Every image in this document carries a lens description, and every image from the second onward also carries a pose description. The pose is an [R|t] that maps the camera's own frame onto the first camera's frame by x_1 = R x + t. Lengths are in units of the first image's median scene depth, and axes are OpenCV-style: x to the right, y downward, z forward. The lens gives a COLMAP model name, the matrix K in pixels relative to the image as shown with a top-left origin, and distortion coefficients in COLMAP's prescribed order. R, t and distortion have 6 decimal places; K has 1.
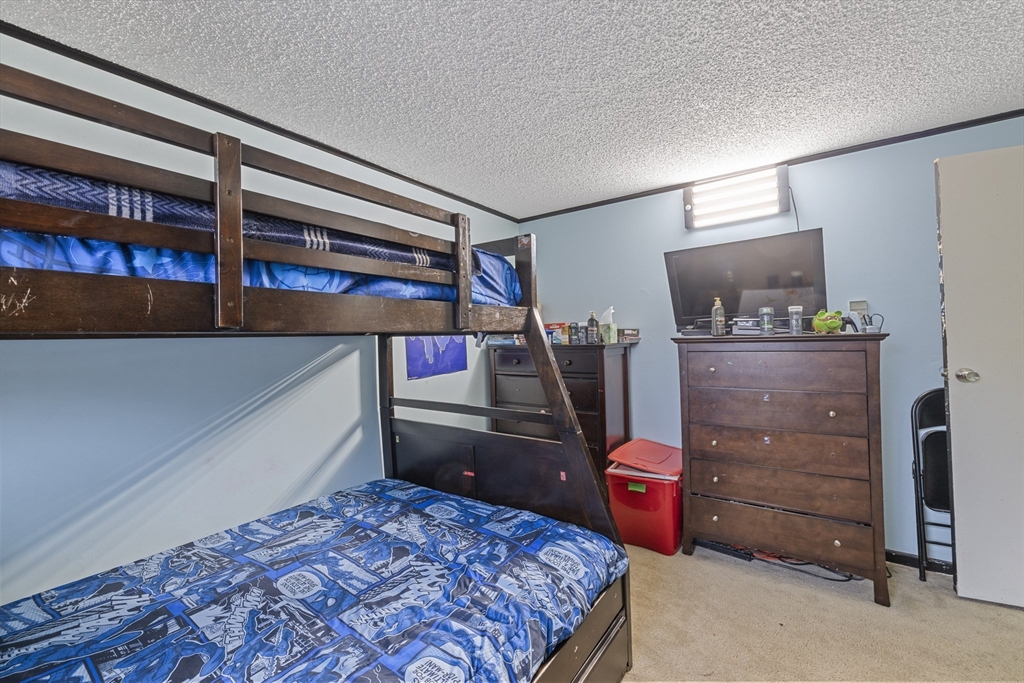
lens RADIAL K [[431.3, 0, 505.5], [0, 431.3, 338.5], [0, 0, 1]] dist [-0.000463, -0.000943]
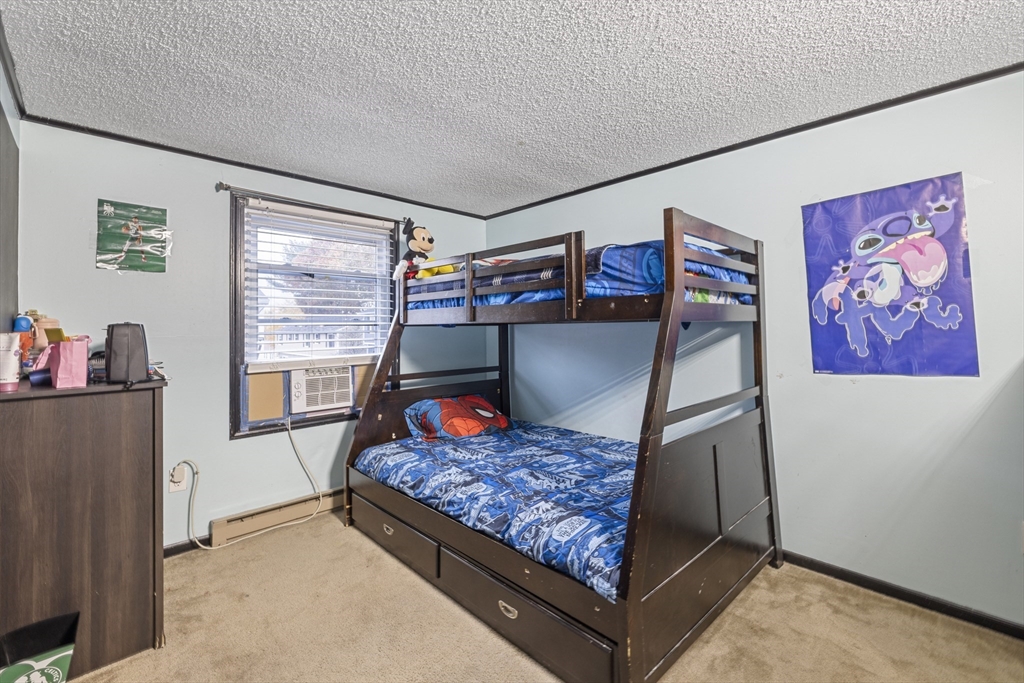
lens RADIAL K [[431.3, 0, 507.2], [0, 431.3, 337.2], [0, 0, 1]] dist [-0.000463, -0.000943]
pose [[-0.176279, 0.040124, -0.983522, 1.207904], [0.009152, 0.999192, 0.039123, -0.018341], [0.984298, -0.002104, -0.176504, 1.011664]]
